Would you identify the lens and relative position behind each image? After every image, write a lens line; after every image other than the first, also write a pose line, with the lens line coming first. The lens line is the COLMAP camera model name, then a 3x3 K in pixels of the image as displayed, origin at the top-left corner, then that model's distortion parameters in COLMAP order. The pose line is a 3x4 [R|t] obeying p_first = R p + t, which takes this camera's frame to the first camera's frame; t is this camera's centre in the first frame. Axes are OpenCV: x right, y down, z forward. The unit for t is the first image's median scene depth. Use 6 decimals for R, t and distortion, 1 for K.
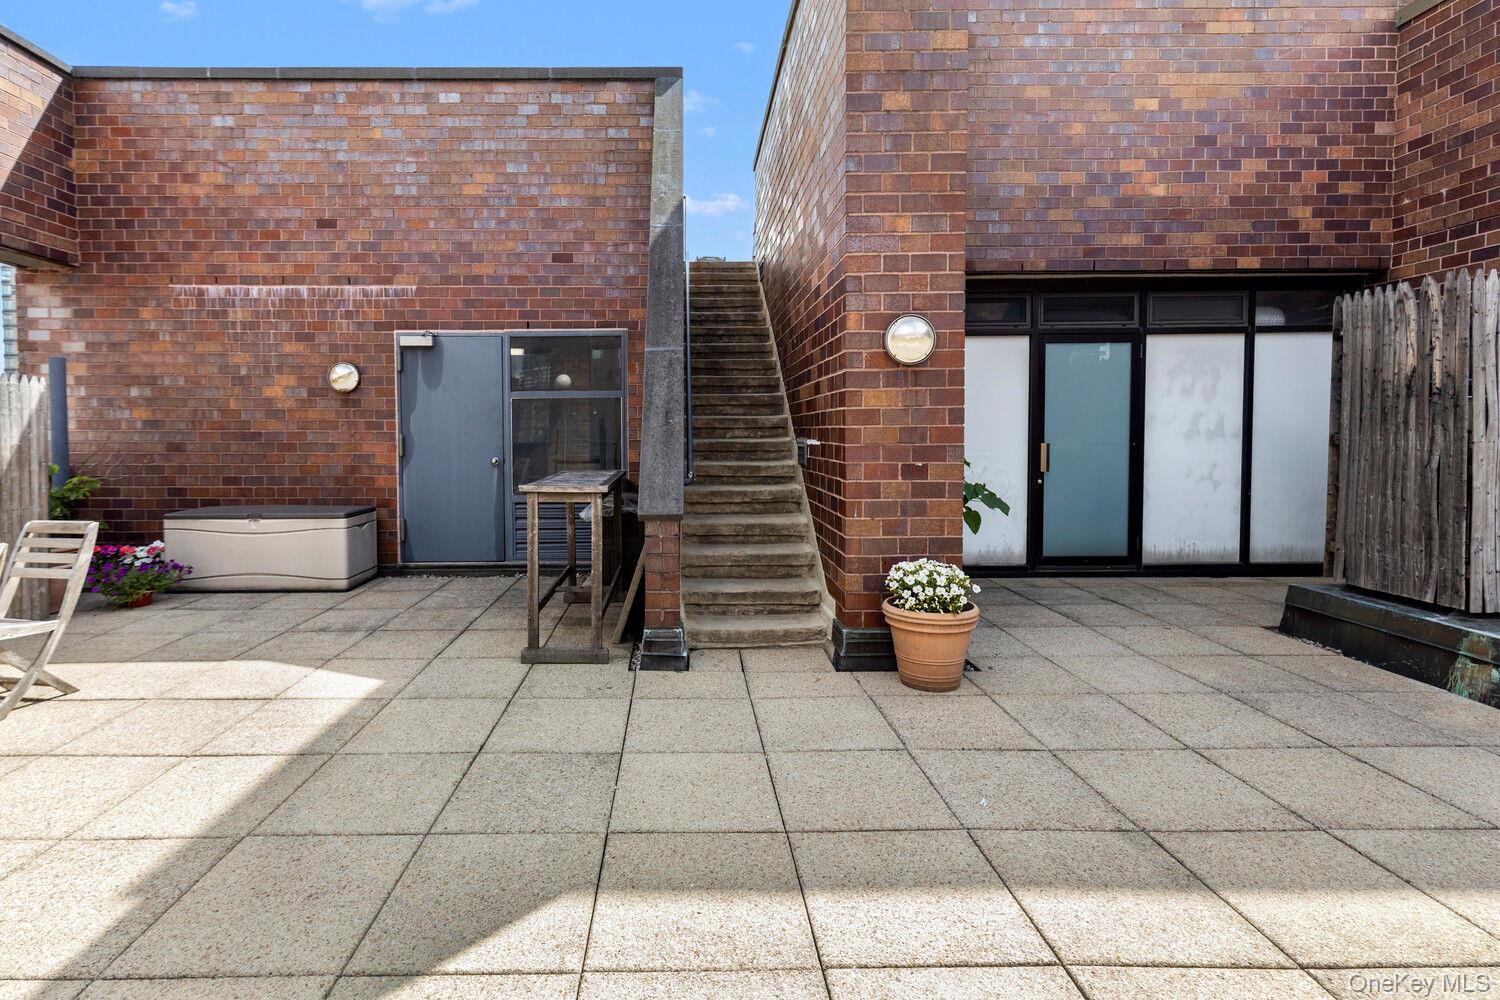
lens RADIAL K [[728.5, 0, 793.6], [0, 728.5, 454.4], [0, 0, 1]] dist [0.002312, -0.000126]
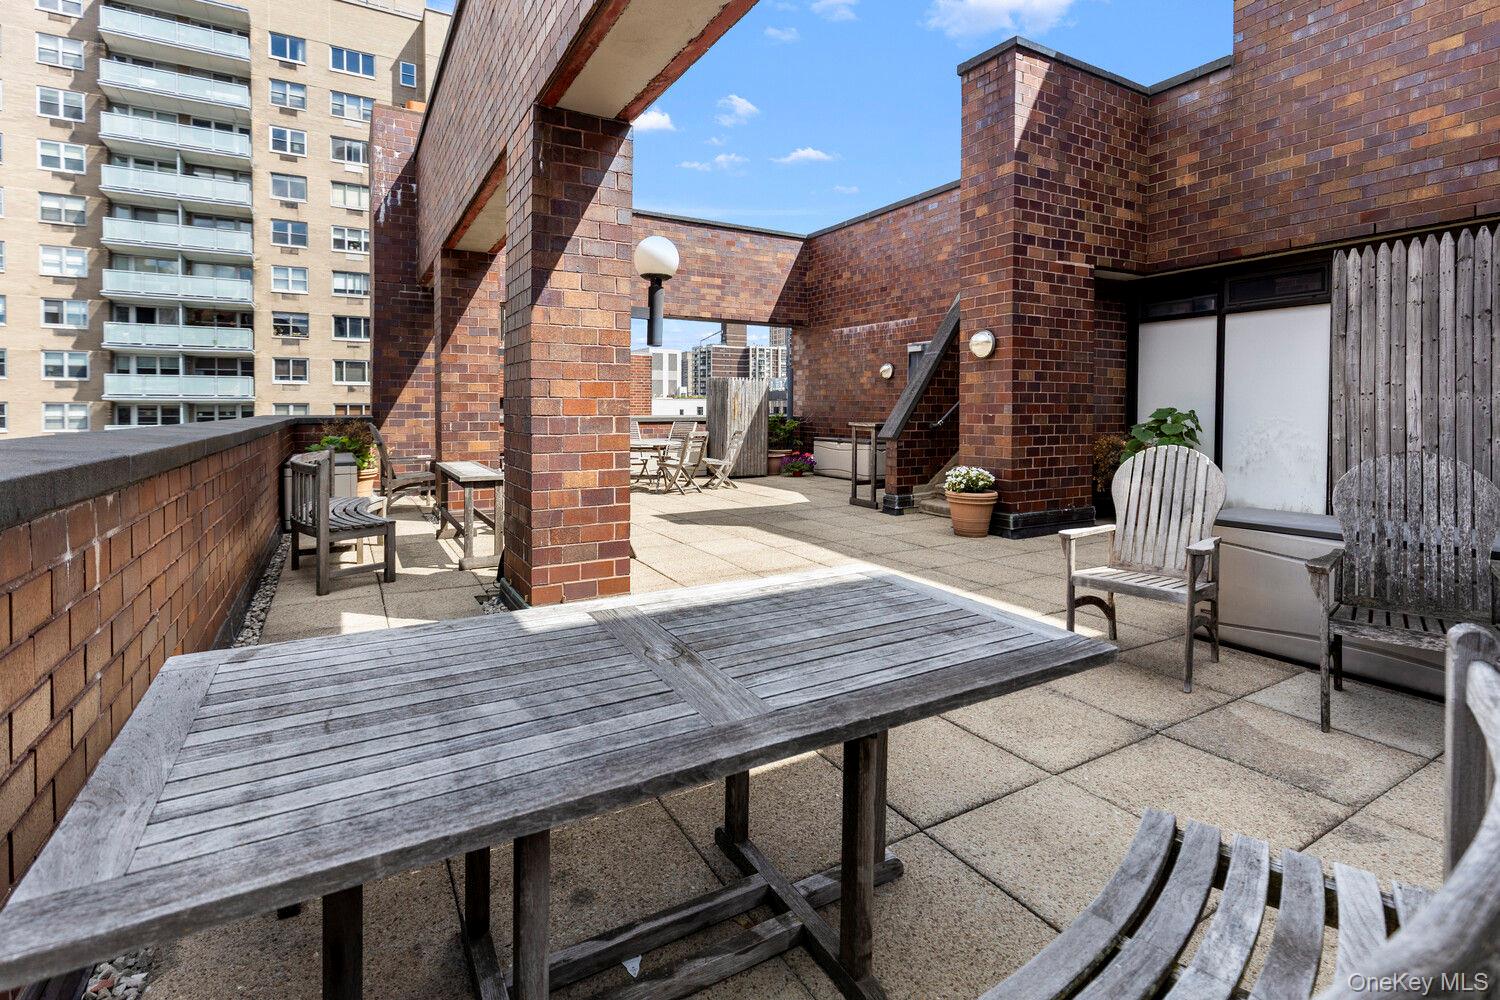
lens RADIAL K [[706.8, 0, 751.9], [0, 706.8, 409.2], [0, 0, 1]] dist [0.001662, -0.000089]
pose [[0.500295, 0.005995, -0.865834, 0.781085], [-0.029680, 0.999507, -0.010229, 0.019505], [0.865346, 0.030816, 0.500226, -0.193425]]
